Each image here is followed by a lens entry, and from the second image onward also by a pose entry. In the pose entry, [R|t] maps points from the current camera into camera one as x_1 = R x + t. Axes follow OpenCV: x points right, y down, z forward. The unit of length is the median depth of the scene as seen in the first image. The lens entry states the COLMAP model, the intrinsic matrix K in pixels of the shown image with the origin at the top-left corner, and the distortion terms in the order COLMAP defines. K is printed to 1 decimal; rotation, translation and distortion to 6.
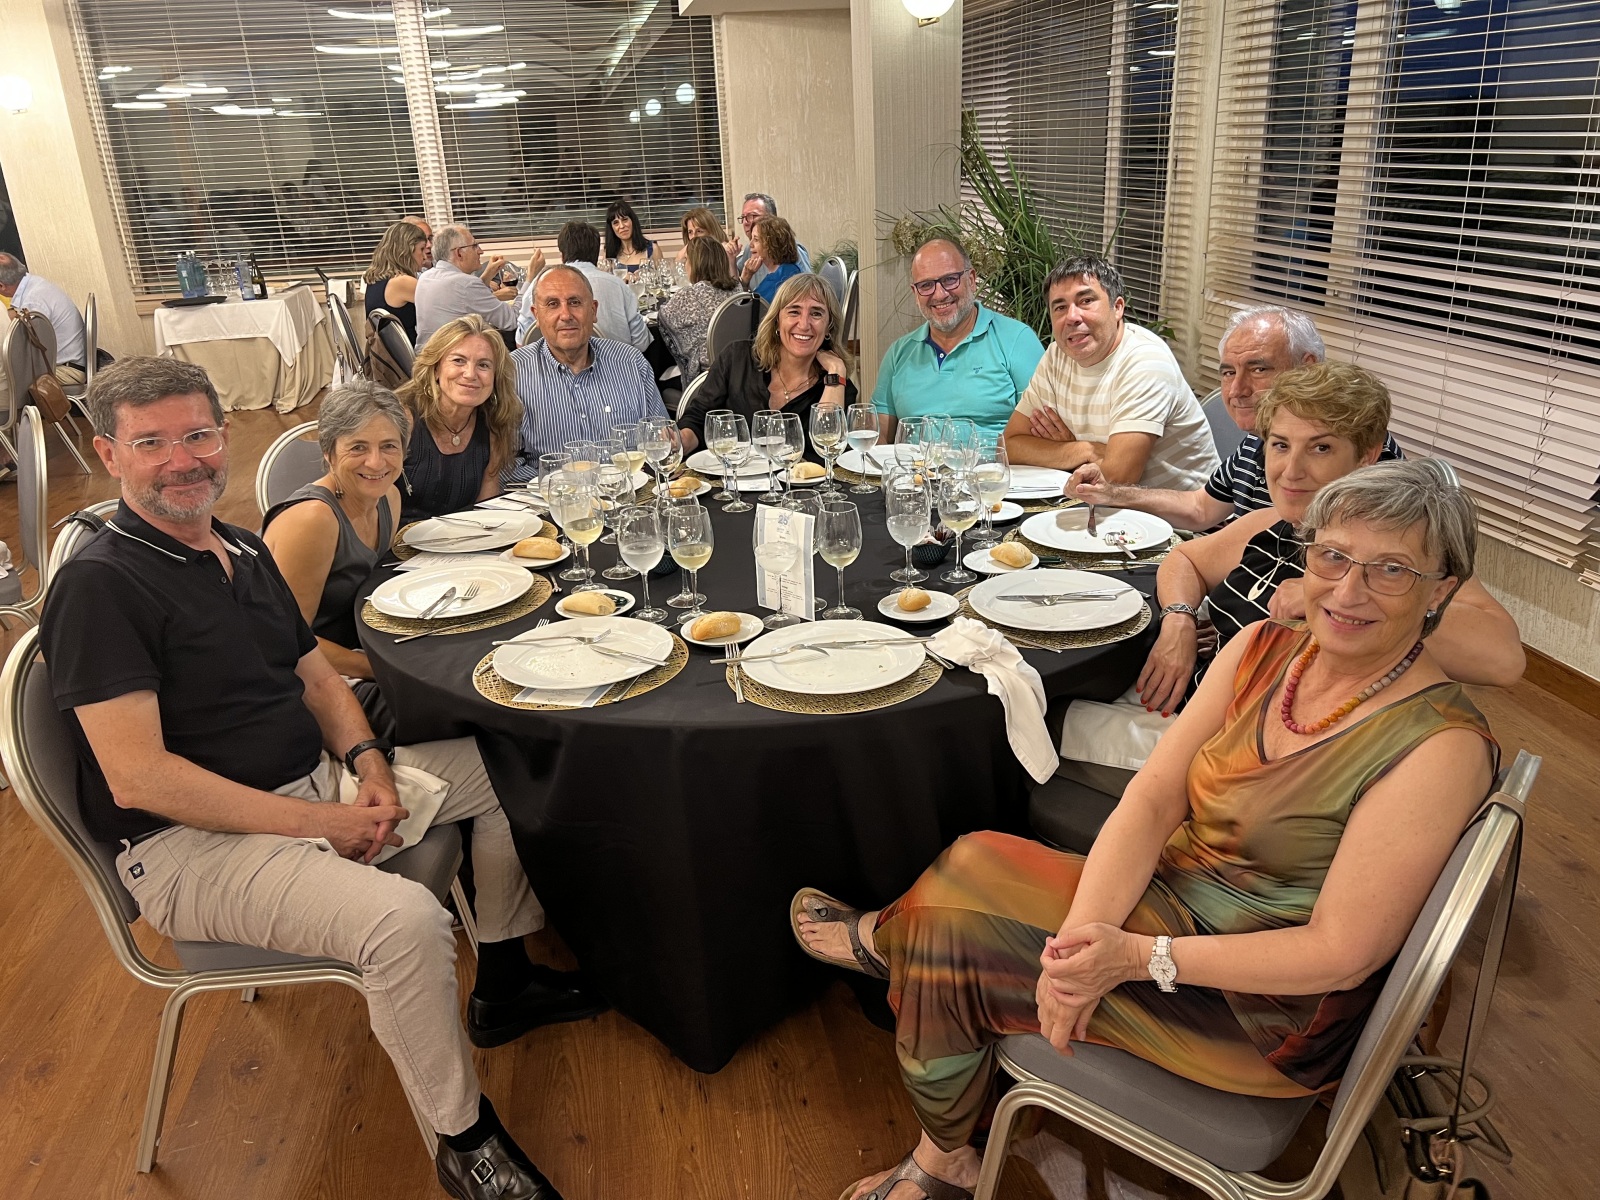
lens RADIAL K [[1185.1, 0, 821.3], [0, 1185.1, 596.9], [0, 0, 1]] dist [0.057511, -0.053246]
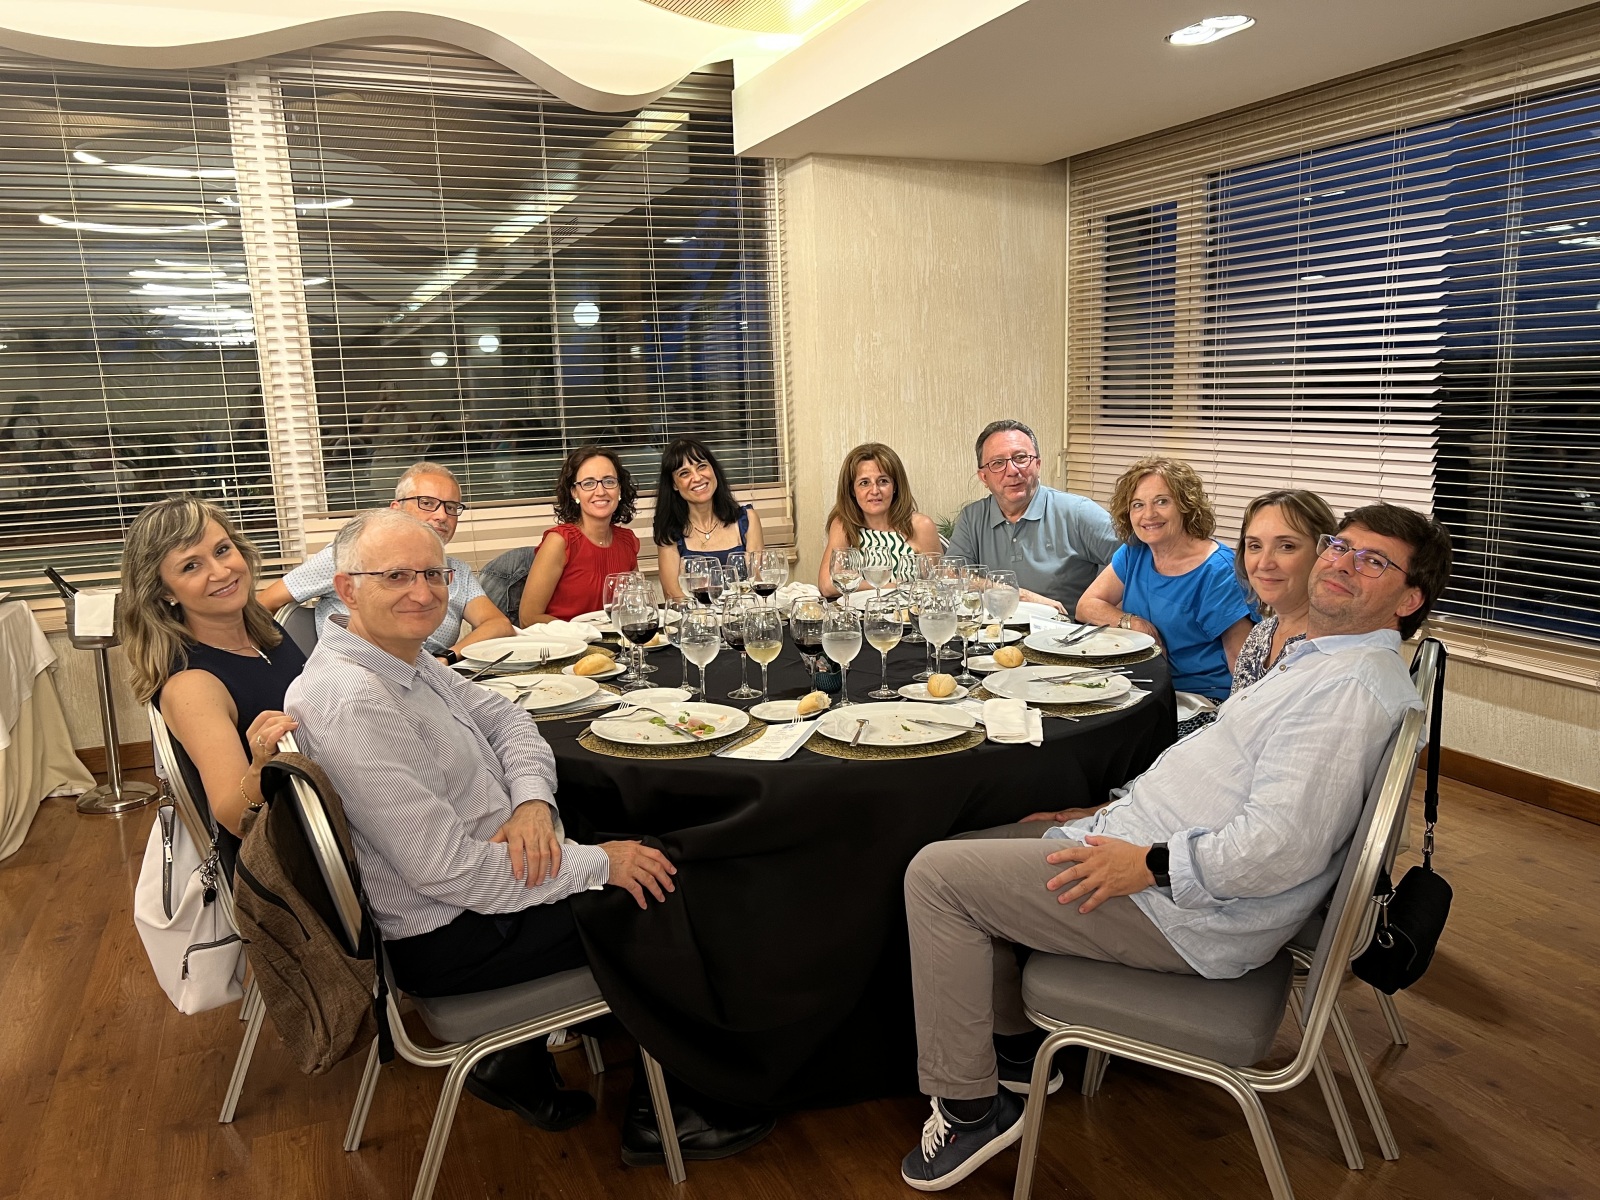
lens RADIAL K [[1185.1, 0, 821.3], [0, 1185.1, 596.9], [0, 0, 1]] dist [0.057511, -0.053246]
pose [[0.972085, -0.030247, 0.232673, -0.222195], [0.077473, 0.977416, -0.196611, -0.137219], [-0.221471, 0.209149, 0.952474, 0.446436]]
